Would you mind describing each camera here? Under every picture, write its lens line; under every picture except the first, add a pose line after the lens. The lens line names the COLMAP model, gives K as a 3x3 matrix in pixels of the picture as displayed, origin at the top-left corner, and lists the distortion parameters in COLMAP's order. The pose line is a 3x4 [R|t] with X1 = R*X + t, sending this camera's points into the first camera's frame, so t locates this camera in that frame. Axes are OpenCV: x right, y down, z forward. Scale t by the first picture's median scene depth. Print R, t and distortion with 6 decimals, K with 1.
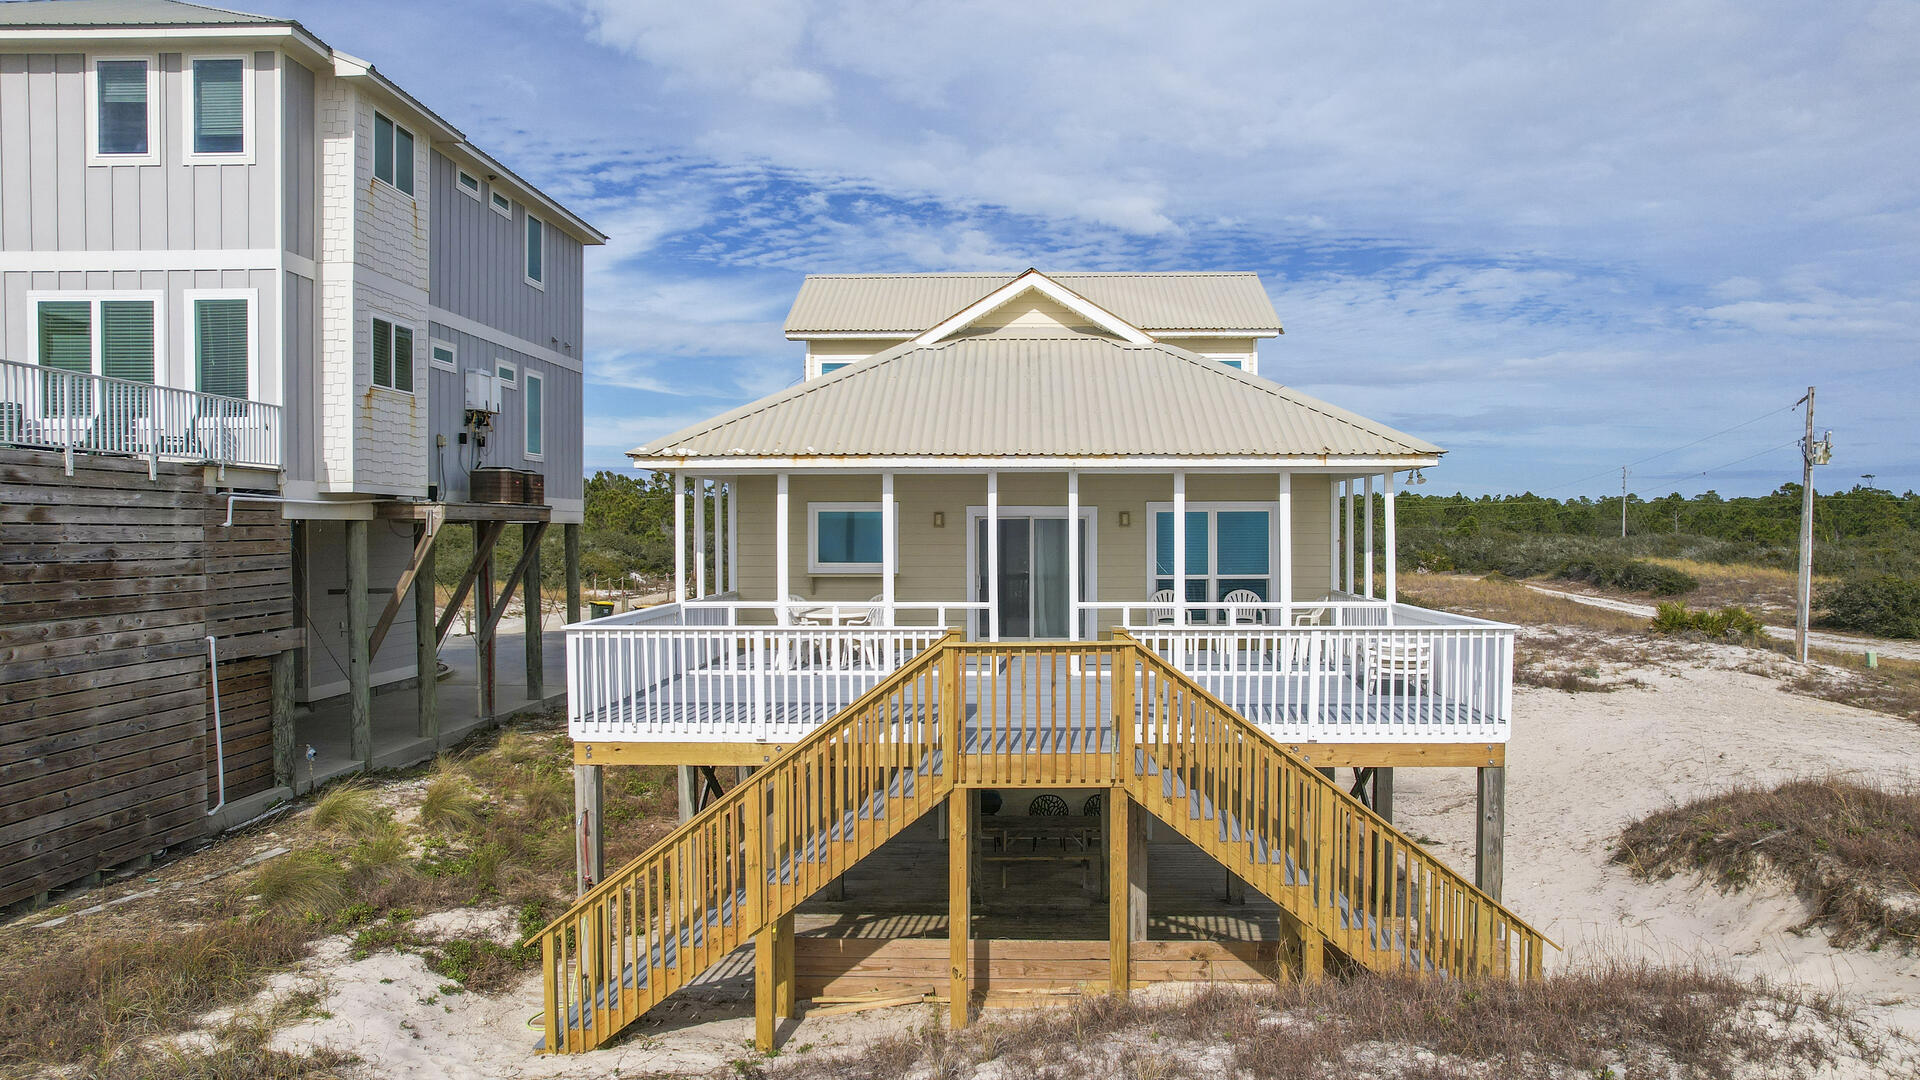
lens RADIAL K [[1247.0, 0, 982.5], [0, 1247.0, 533.0], [0, 0, 1]] dist [-0.074691, 0.066635]
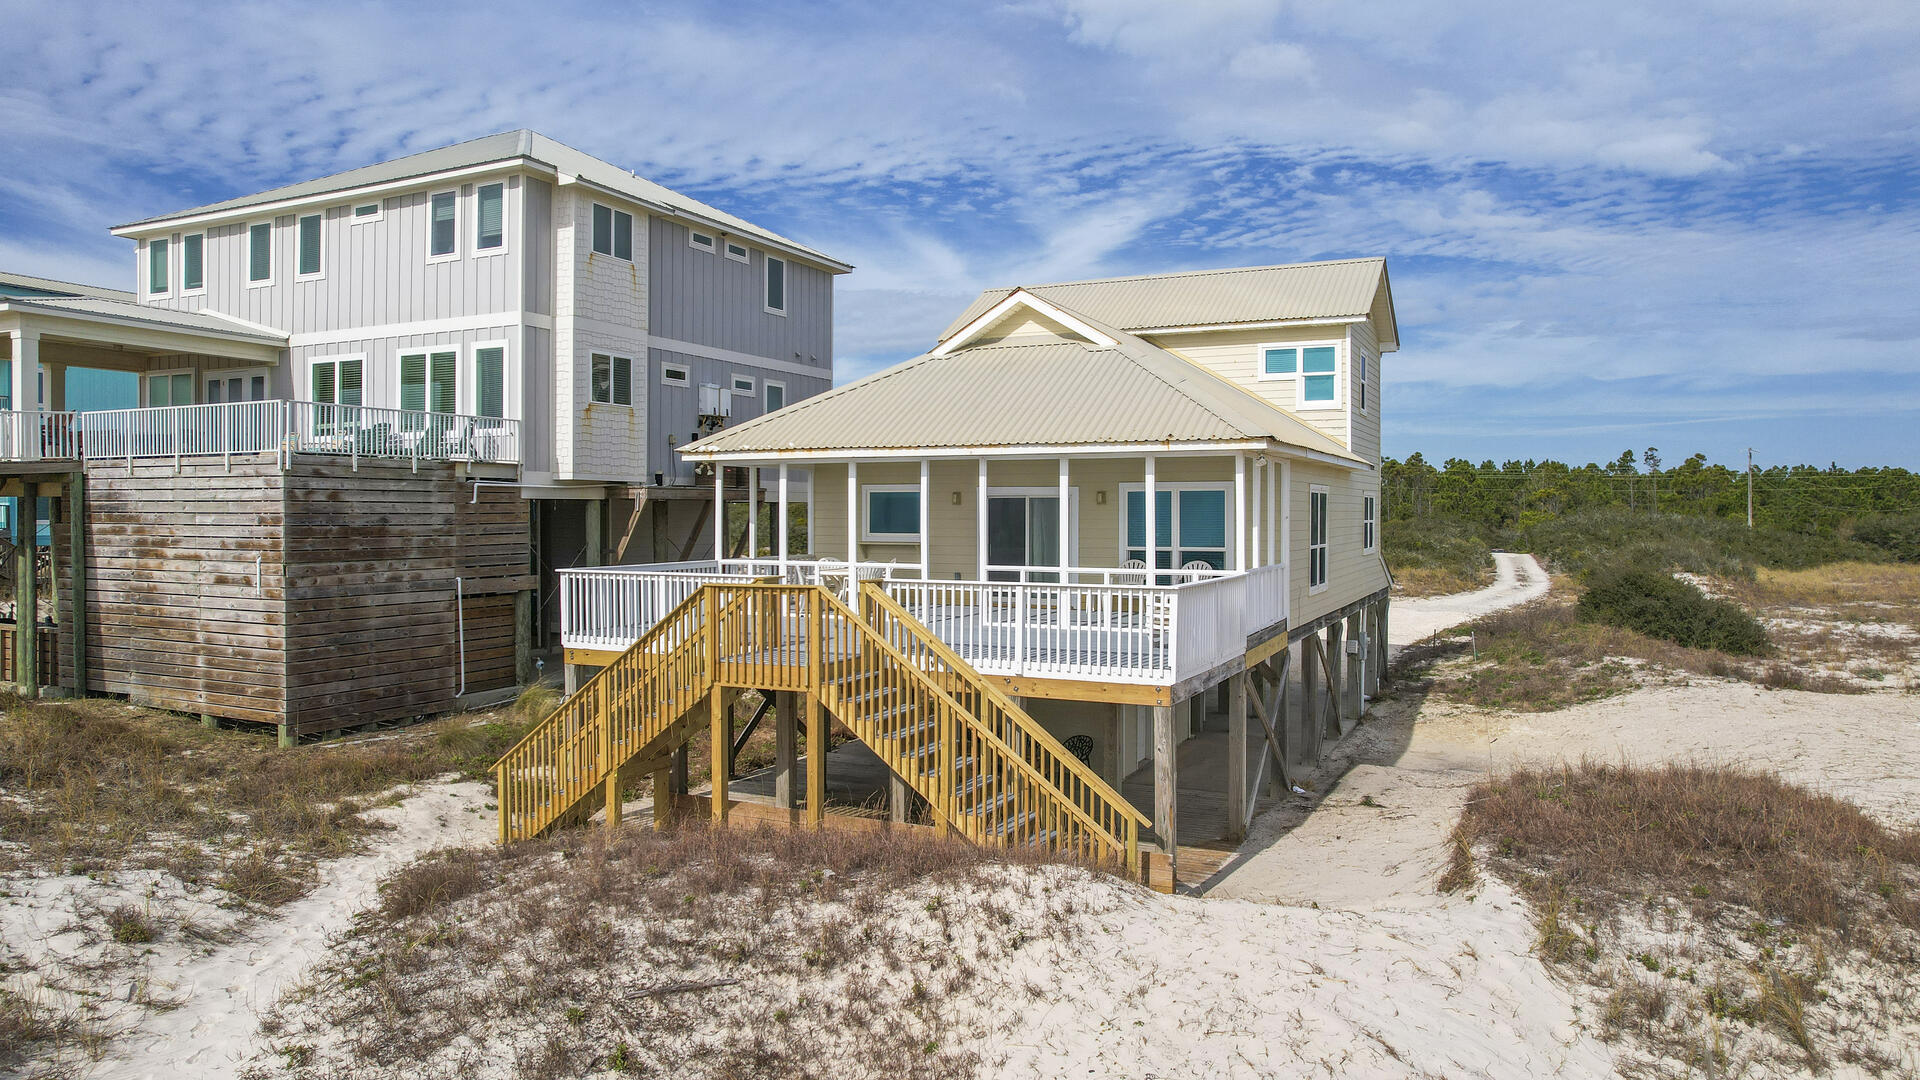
lens RADIAL K [[1247.0, 0, 950.3], [0, 1247.0, 501.5], [0, 0, 1]] dist [-0.074691, 0.066635]
pose [[0.911957, -0.000628, -0.410286, 0.463927], [-0.003263, 0.999956, -0.008784, 0.002859], [0.410274, 0.009350, 0.911915, -0.110743]]
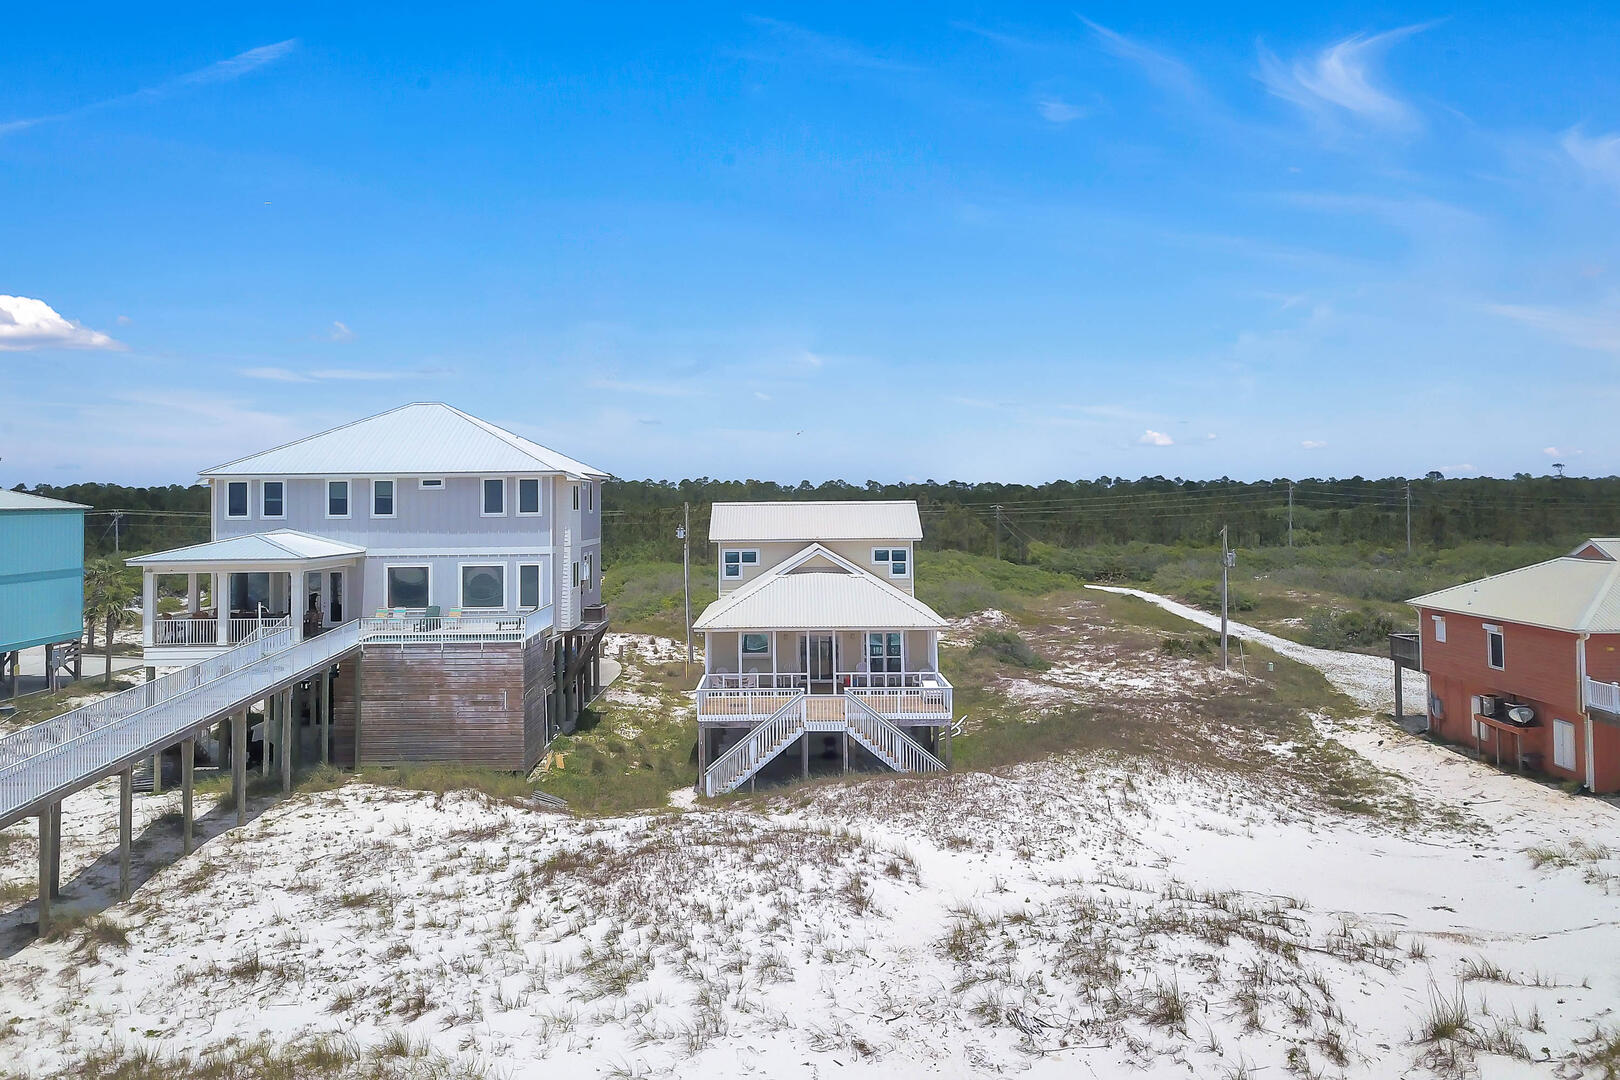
lens RADIAL K [[1244.3, 0, 787.4], [0, 1244.3, 482.8], [0, 0, 1]] dist [0.038623, 0.003768]
pose [[0.999518, -0.004161, 0.030762, -0.117109], [0.004633, 0.999873, -0.015274, -0.320534], [-0.030695, 0.015409, 0.999410, -1.792187]]
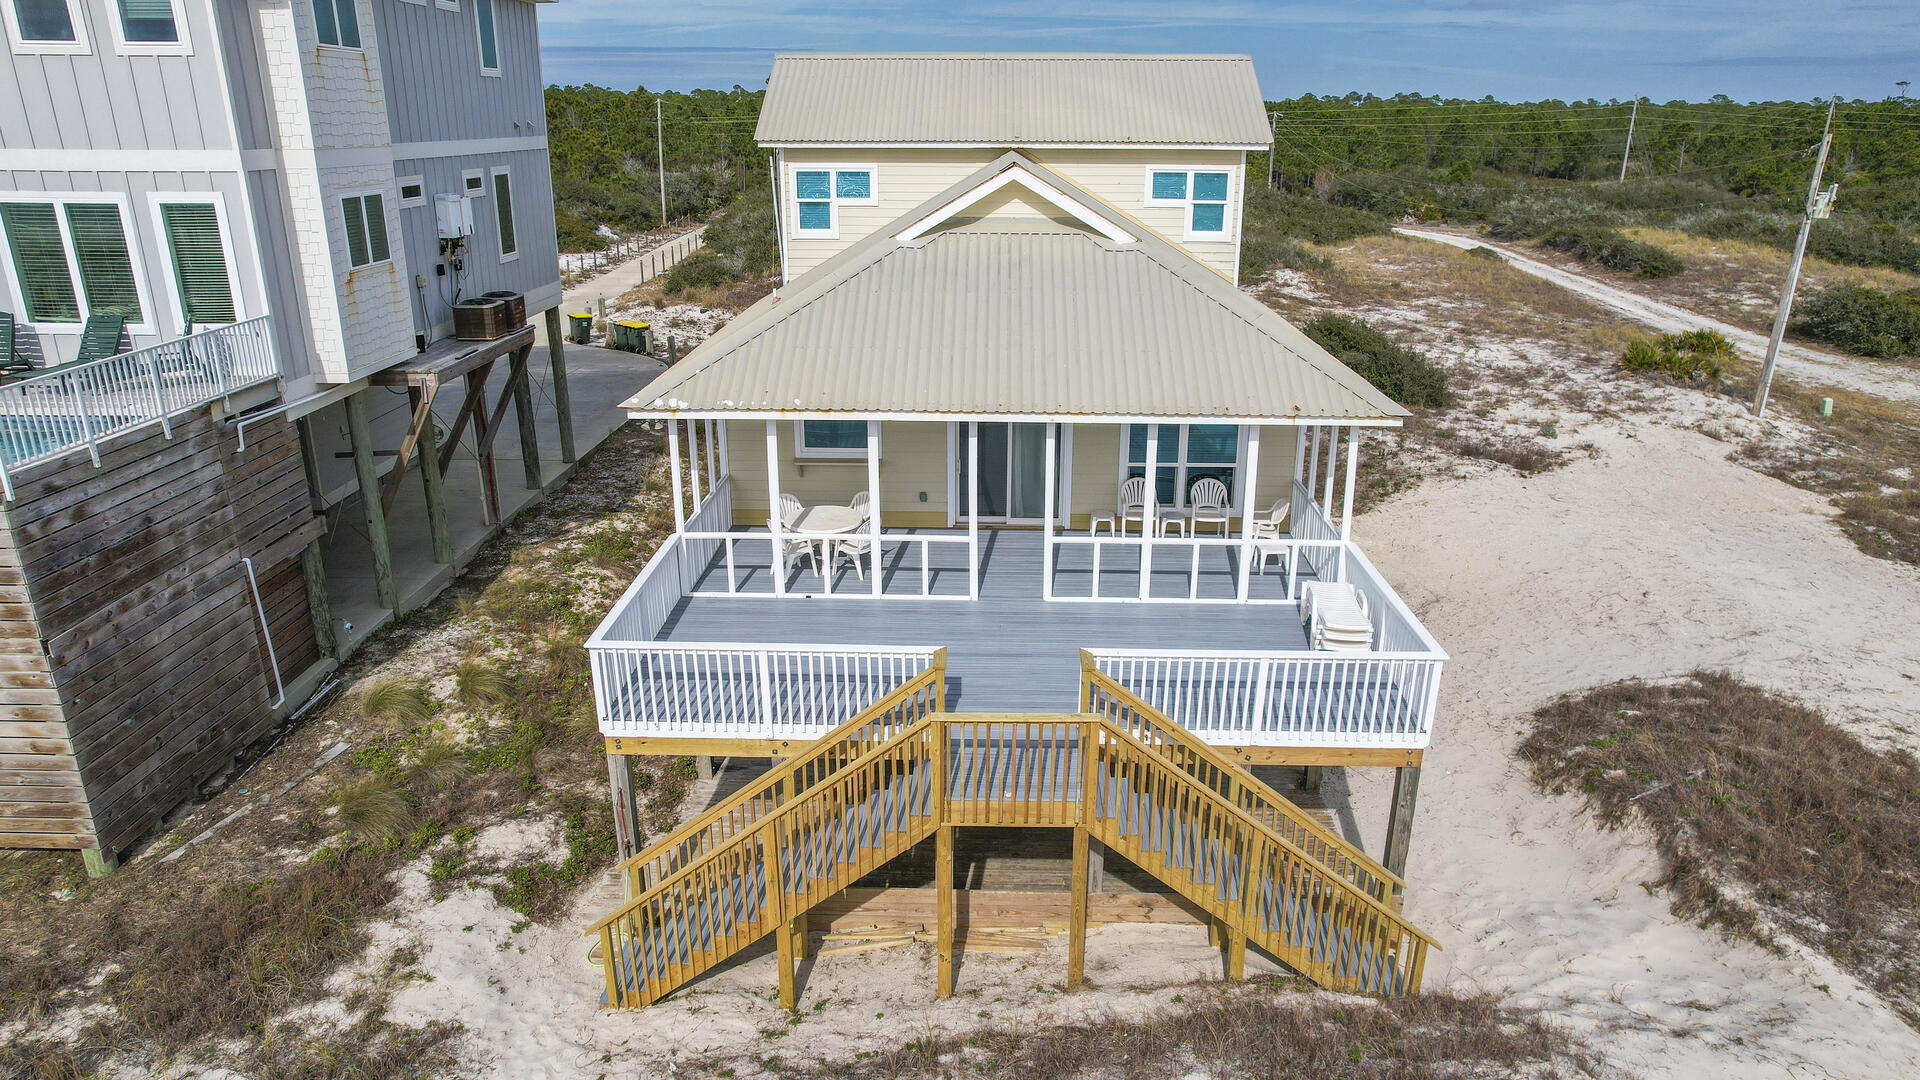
lens RADIAL K [[1247.0, 0, 955.9], [0, 1247.0, 534.4], [0, 0, 1]] dist [-0.074691, 0.066635]
pose [[0.999997, 0.002502, -0.000597, -0.004927], [-0.002179, 0.947254, 0.320475, -0.245923], [0.001367, -0.320473, 0.947257, -0.011673]]
